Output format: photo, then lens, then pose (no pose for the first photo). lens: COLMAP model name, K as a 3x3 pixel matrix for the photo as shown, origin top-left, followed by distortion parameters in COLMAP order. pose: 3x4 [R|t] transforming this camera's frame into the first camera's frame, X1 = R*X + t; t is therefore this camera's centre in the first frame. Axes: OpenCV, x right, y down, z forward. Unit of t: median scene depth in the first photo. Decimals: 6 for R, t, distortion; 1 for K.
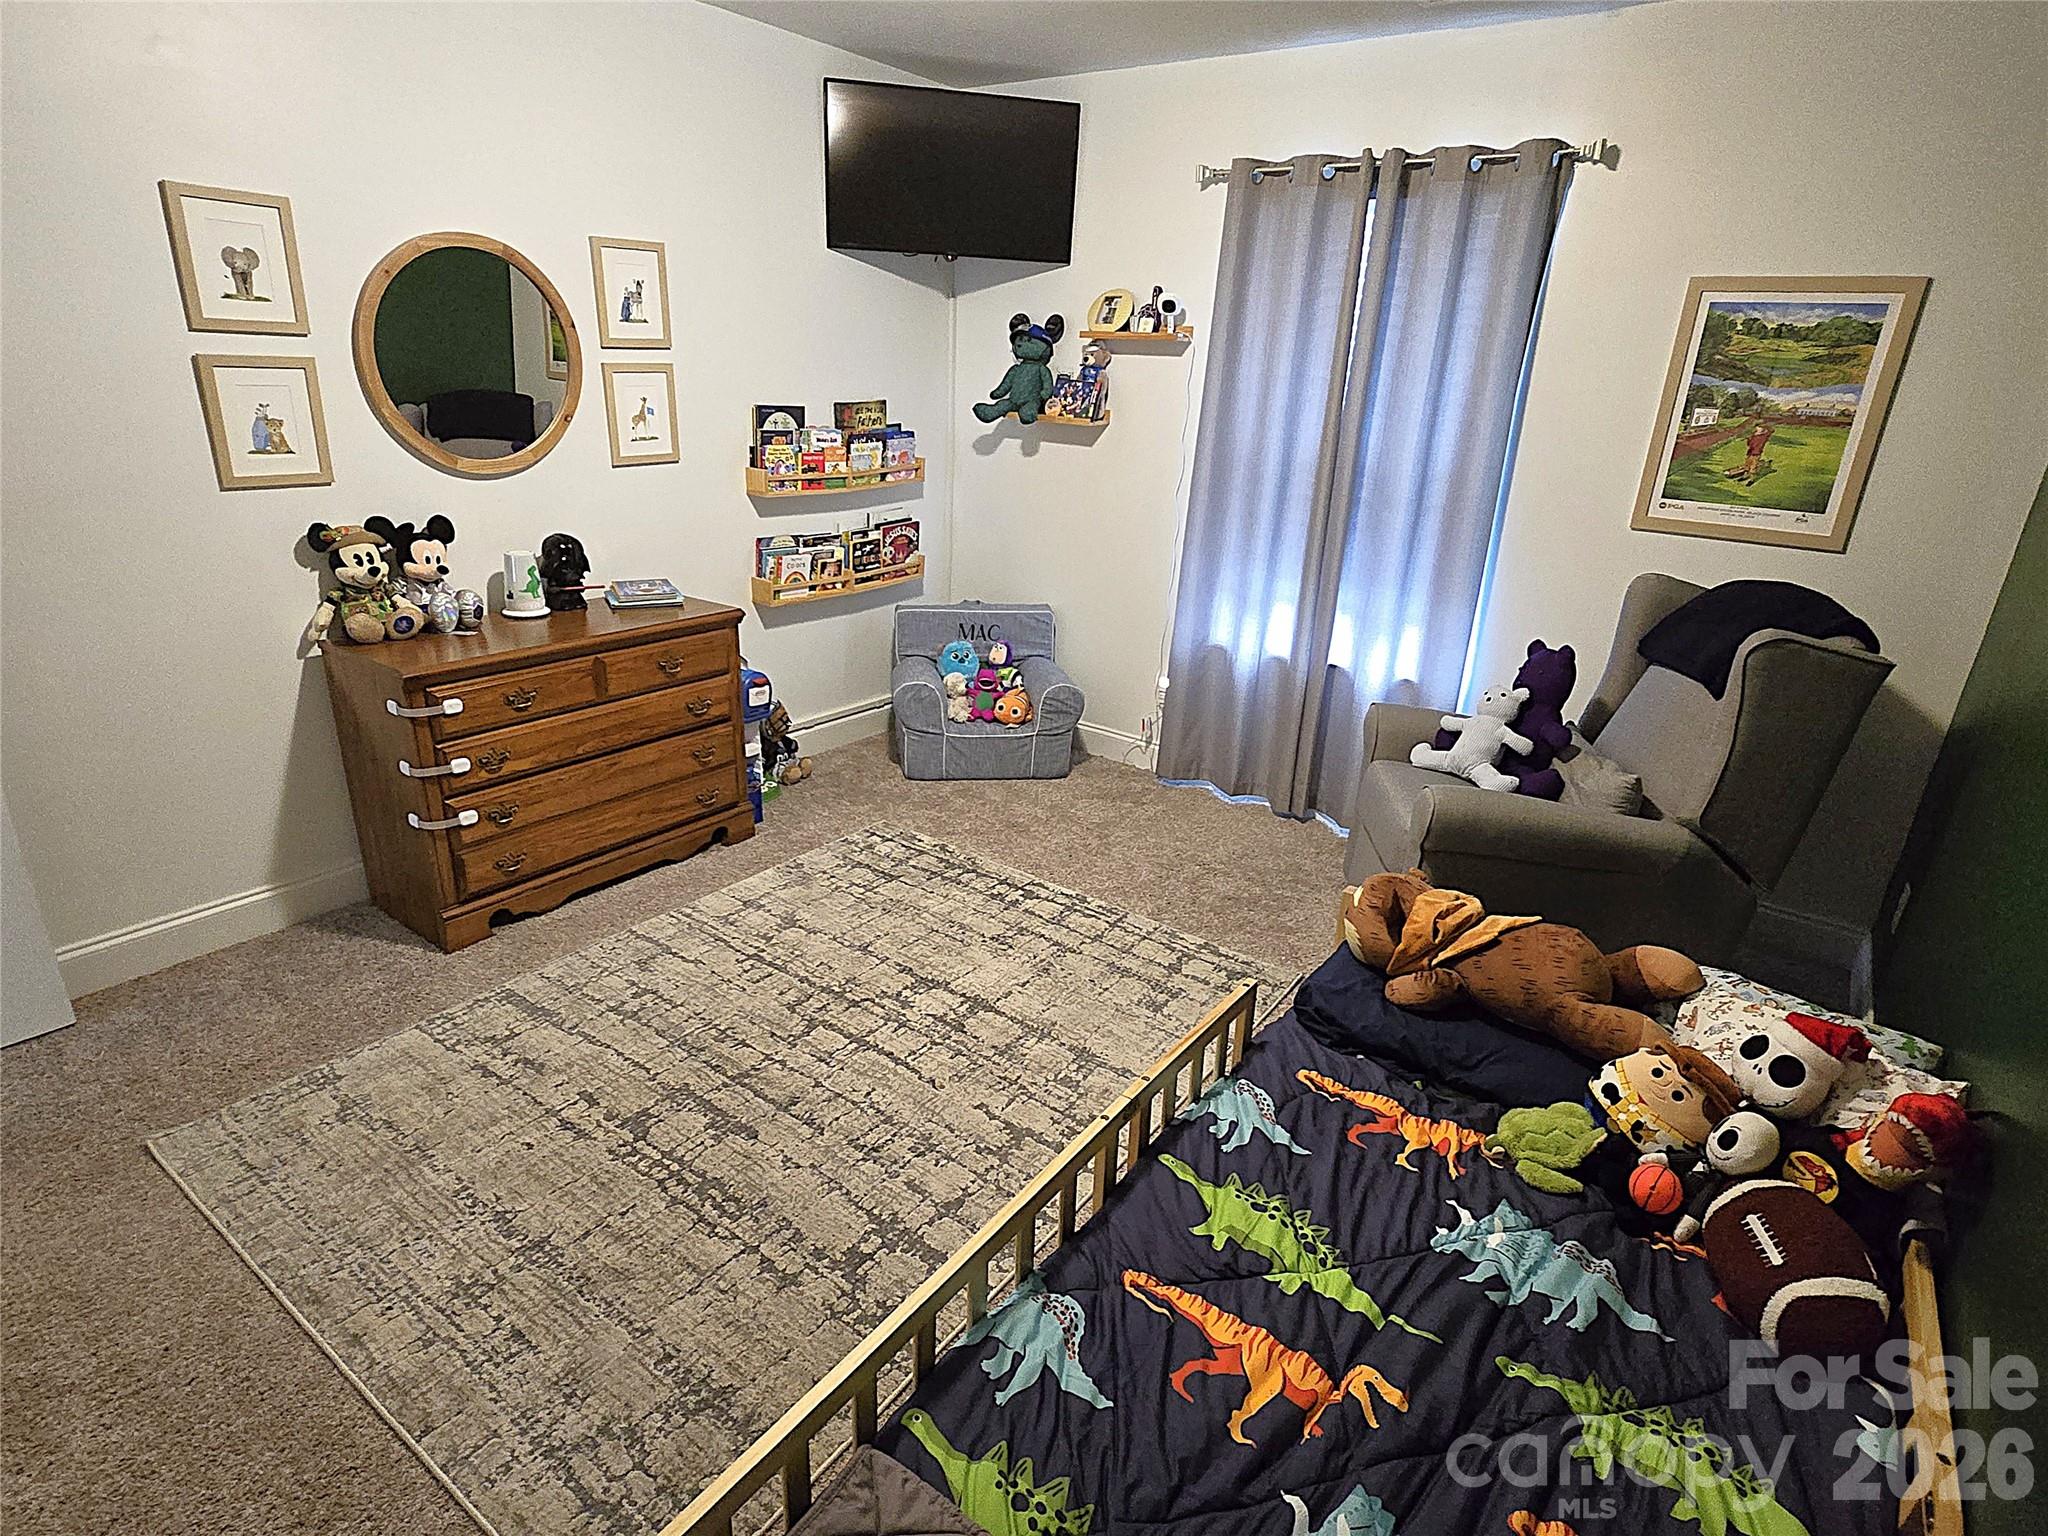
lens RADIAL K [[1089.9, 0, 1012.5], [0, 1089.9, 760.9], [0, 0, 1]] dist [-0.003087, -0.002040]
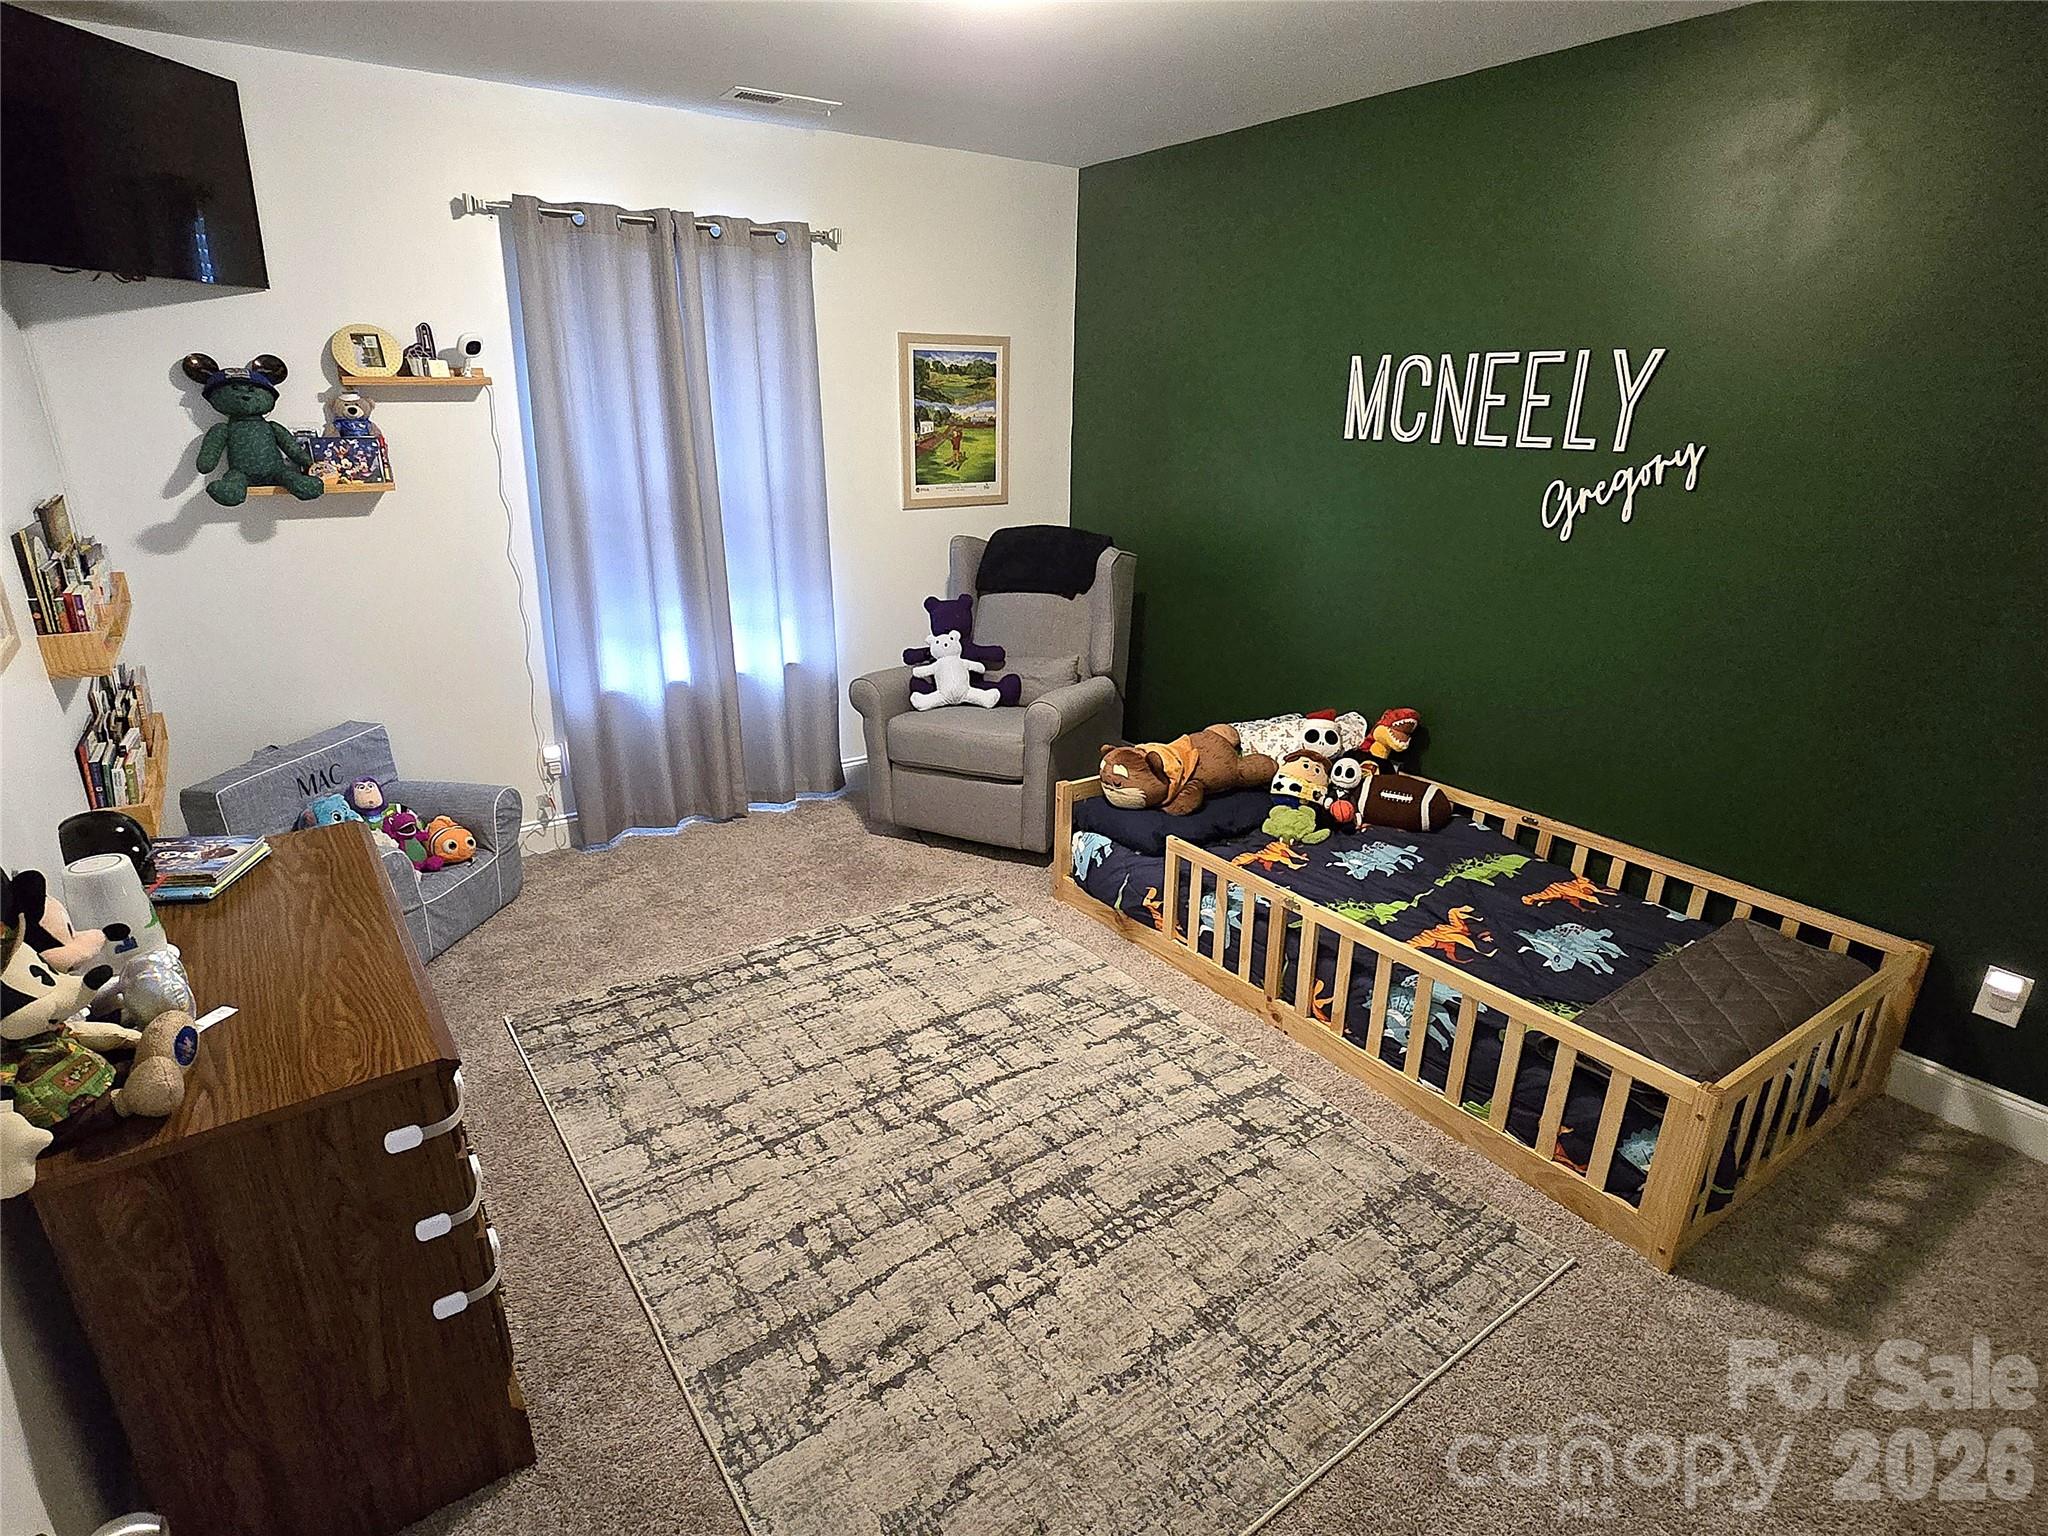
lens RADIAL K [[1089.9, 0, 1031.5], [0, 1089.9, 756.9], [0, 0, 1]] dist [-0.003087, -0.002040]
pose [[0.307591, -0.346293, 0.886267, -0.773127], [0.331280, 0.912124, 0.241421, -0.219206], [-0.891988, 0.219343, 0.395281, 0.392513]]
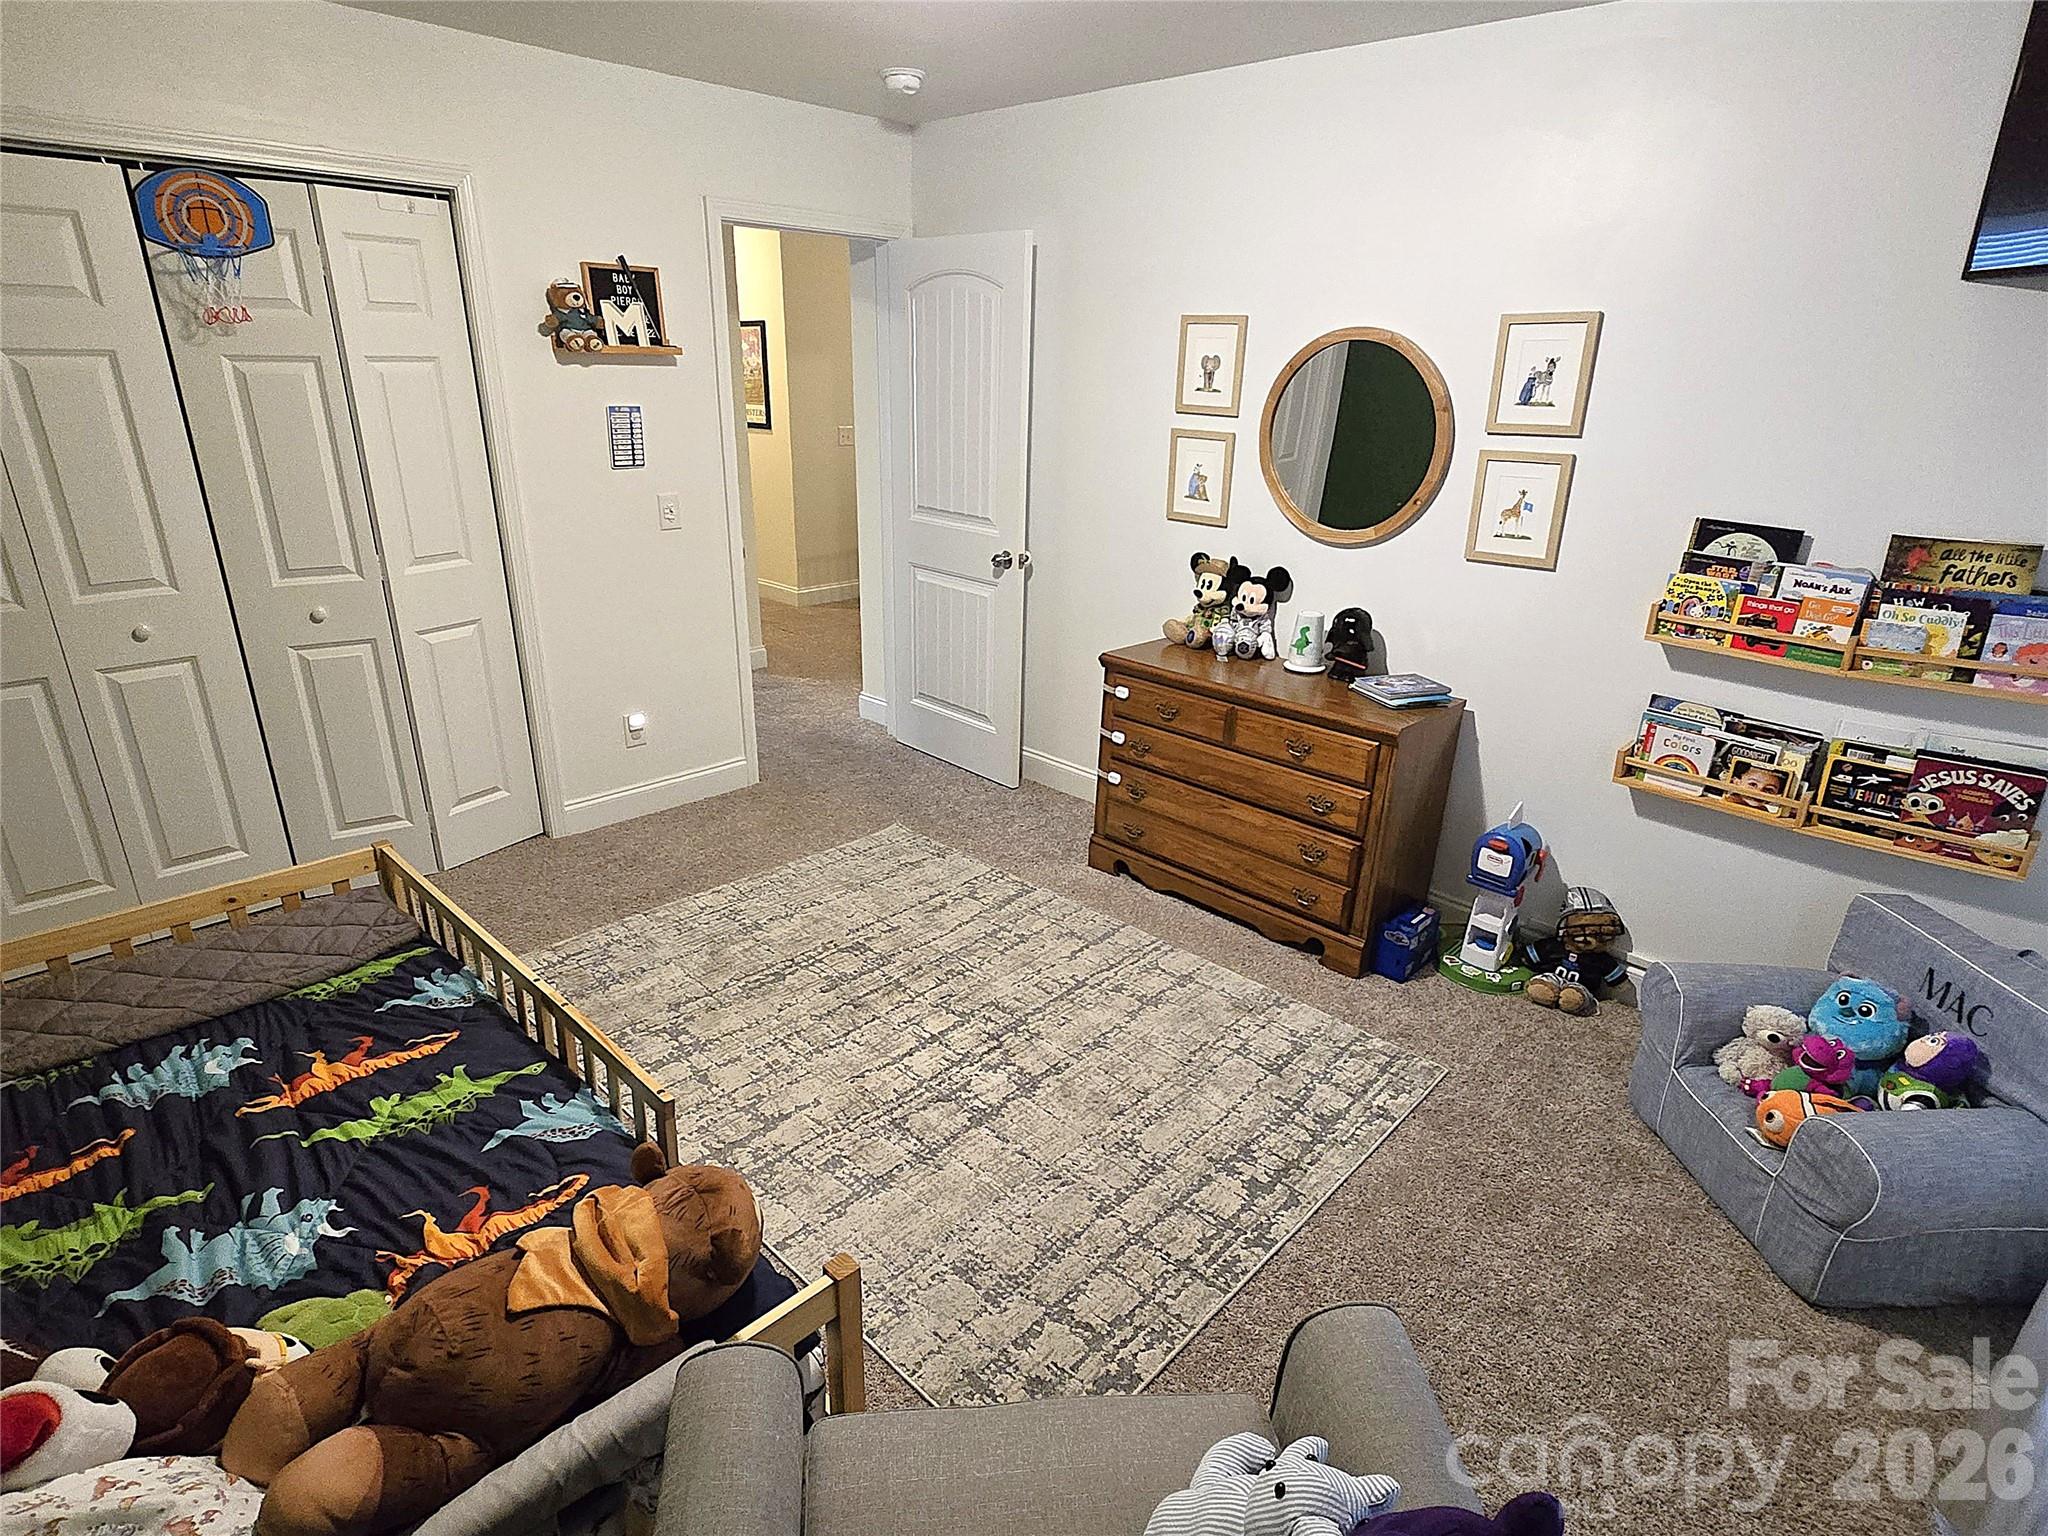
lens RADIAL K [[1089.9, 0, 1035.1], [0, 1089.9, 767.1], [0, 0, 1]] dist [-0.003087, -0.002040]
pose [[-0.118820, 0.300776, -0.946264, 0.672489], [-0.373867, 0.869323, 0.323265, -0.313577], [0.919840, 0.392187, 0.009157, 0.815003]]
